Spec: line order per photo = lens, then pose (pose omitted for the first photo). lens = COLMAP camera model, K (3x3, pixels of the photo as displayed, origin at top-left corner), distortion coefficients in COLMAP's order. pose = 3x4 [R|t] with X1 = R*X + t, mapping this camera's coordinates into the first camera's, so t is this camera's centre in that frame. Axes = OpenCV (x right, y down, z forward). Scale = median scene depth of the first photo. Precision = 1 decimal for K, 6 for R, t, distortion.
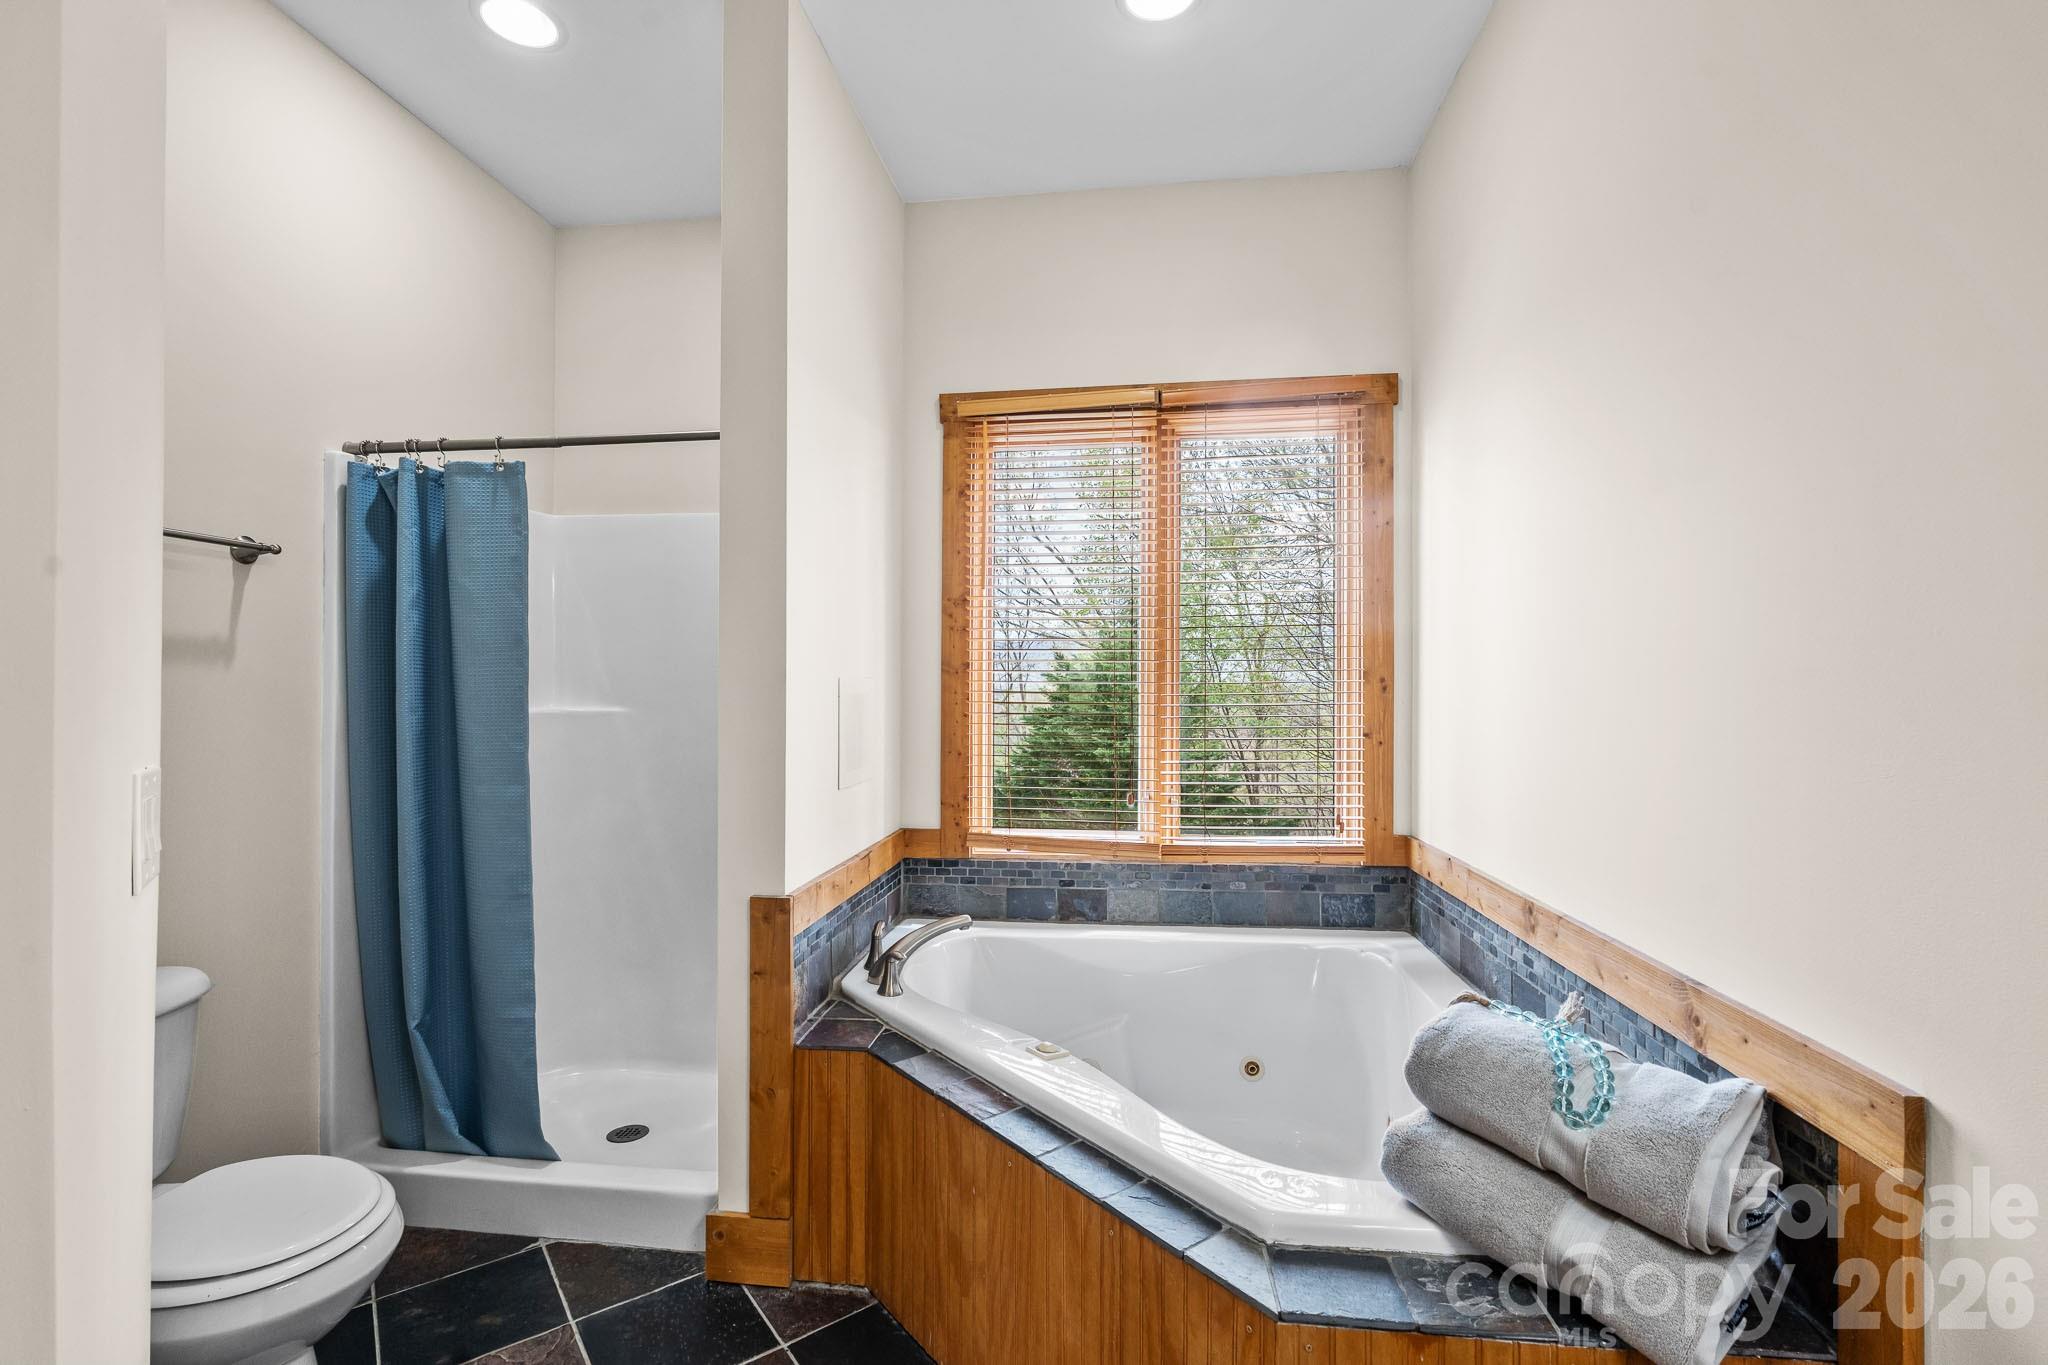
lens RADIAL K [[912.8, 0, 1023.3], [0, 912.8, 686.9], [0, 0, 1]] dist [-0.003120, -0.000341]
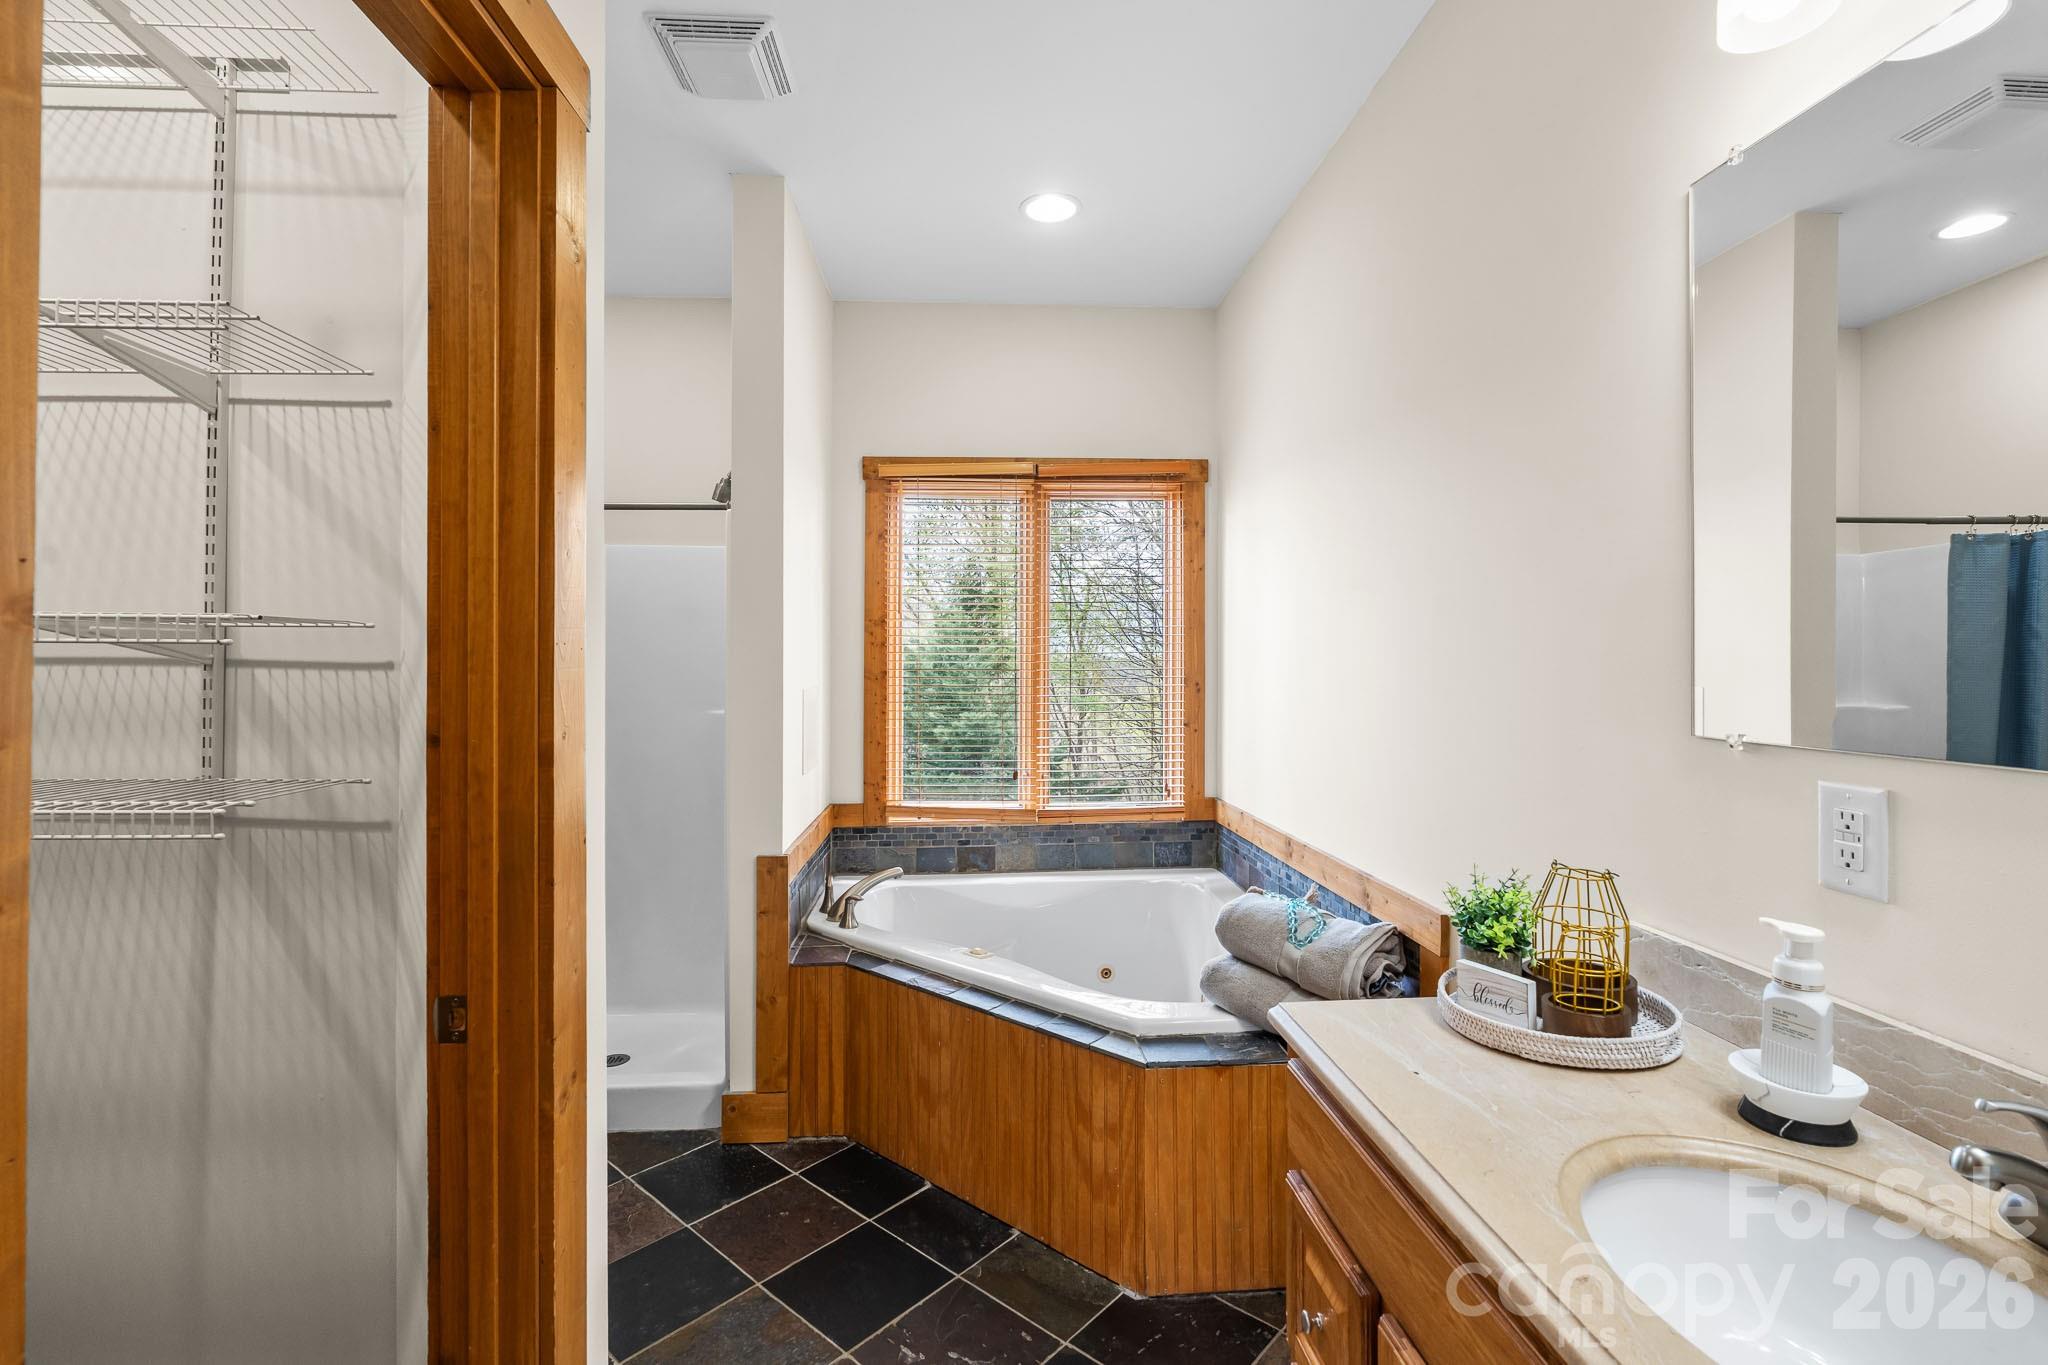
lens RADIAL K [[919.0, 0, 1021.7], [0, 919.0, 660.8], [0, 0, 1]] dist [0.000343, -0.000182]
pose [[0.981797, -0.000833, 0.189931, -0.140001], [0.000630, 0.999999, 0.001132, -0.049821], [-0.189932, -0.000992, 0.981797, -0.336244]]
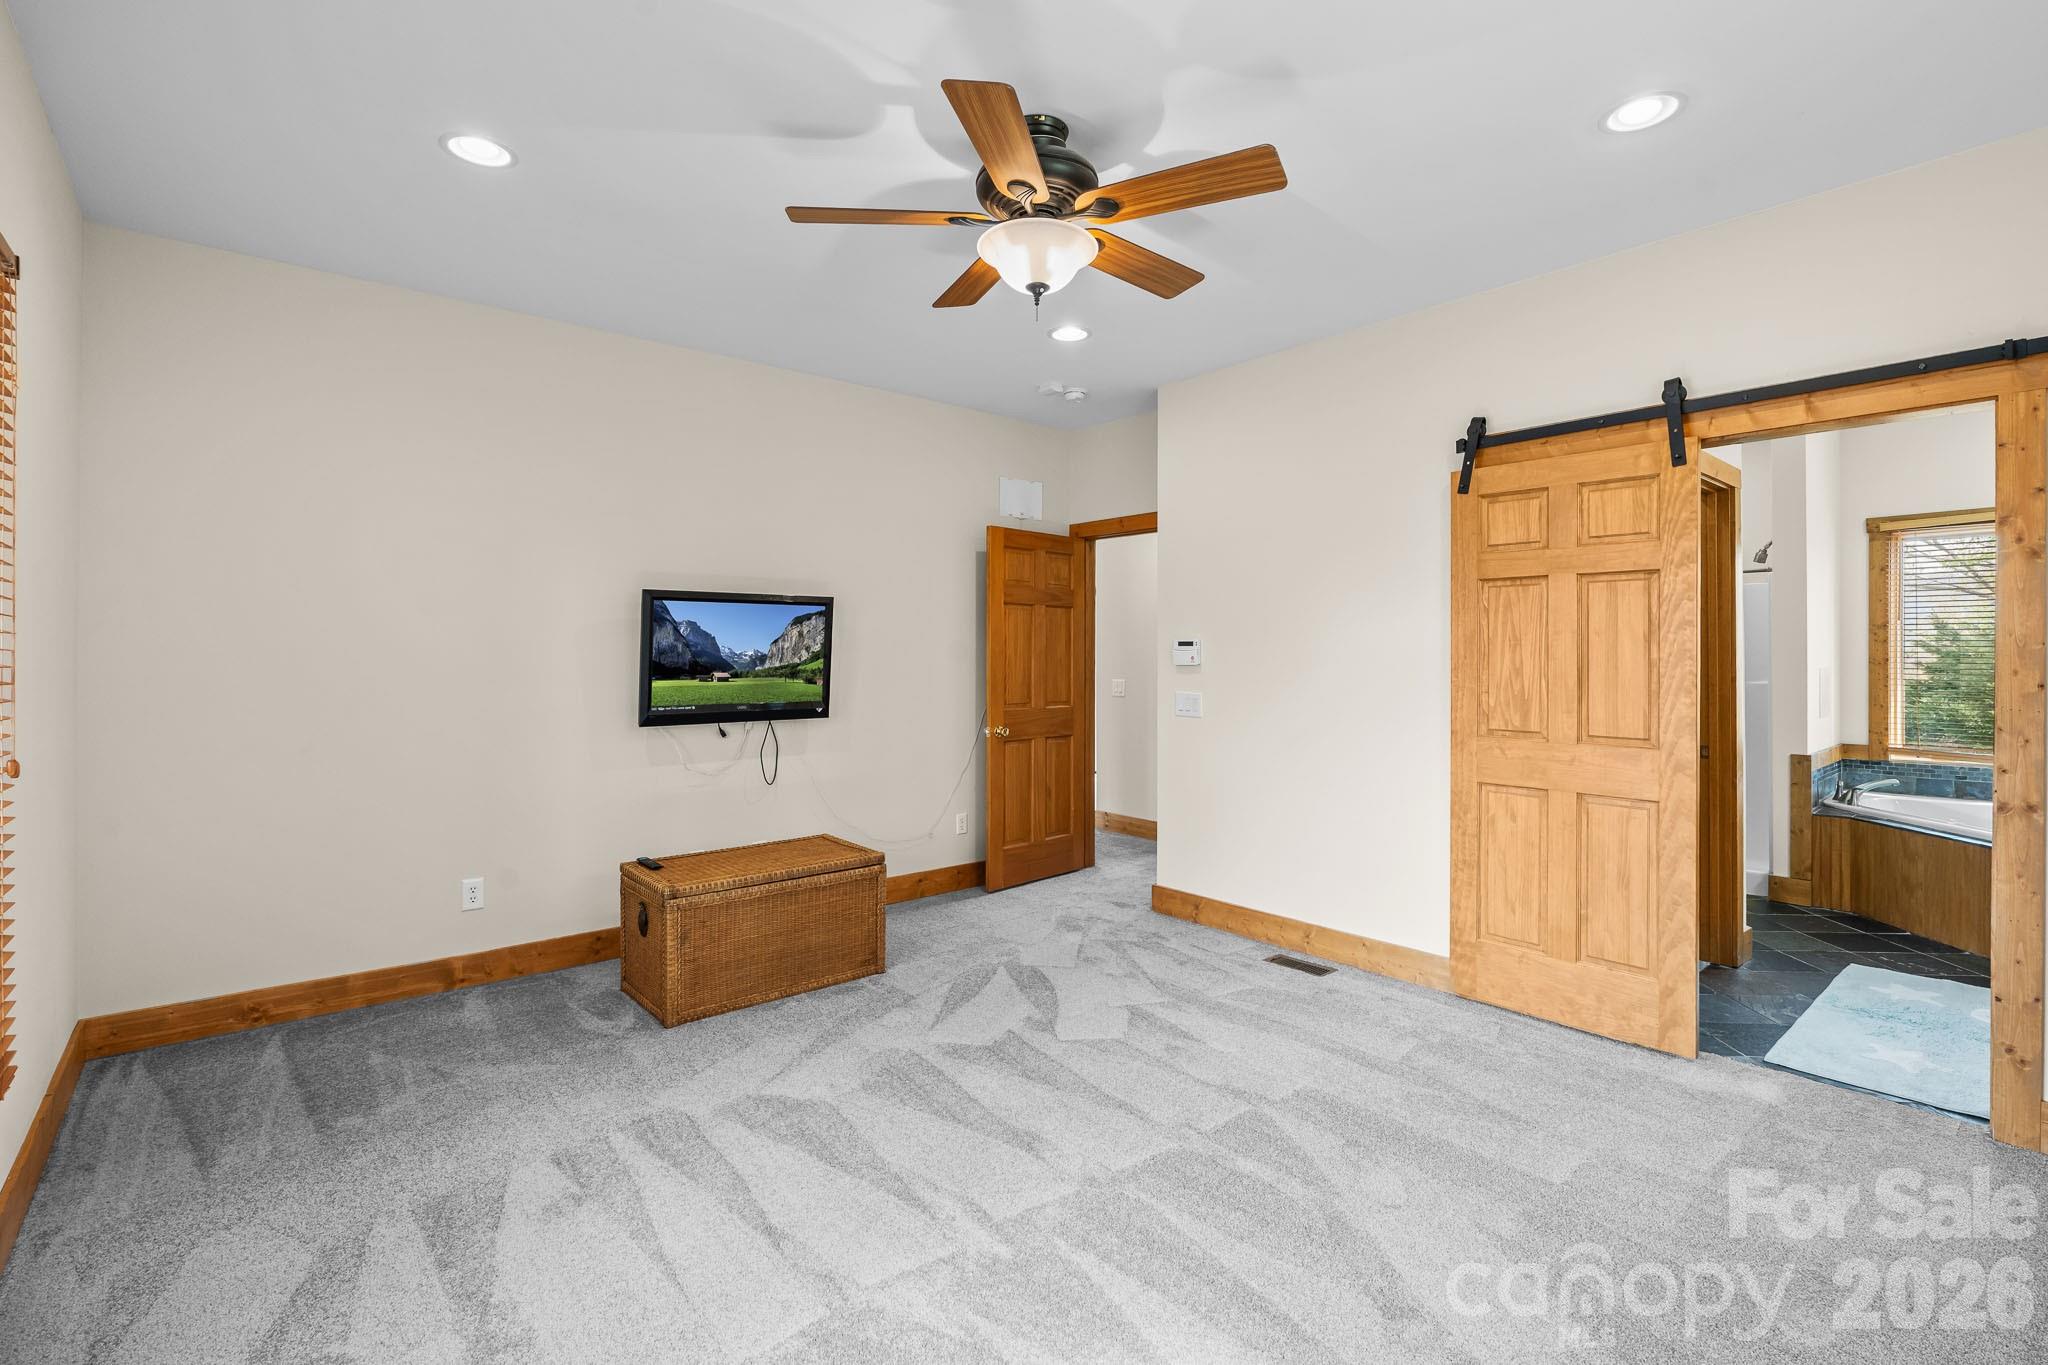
lens RADIAL K [[927.5, 0, 1032.6], [0, 927.5, 650.2], [0, 0, 1]] dist [-0.004314, 0.000118]
pose [[0.742307, -0.005164, -0.670040, -0.110444], [0.003220, 0.999986, -0.004139, -0.049216], [0.670052, 0.000915, 0.742313, -1.944728]]
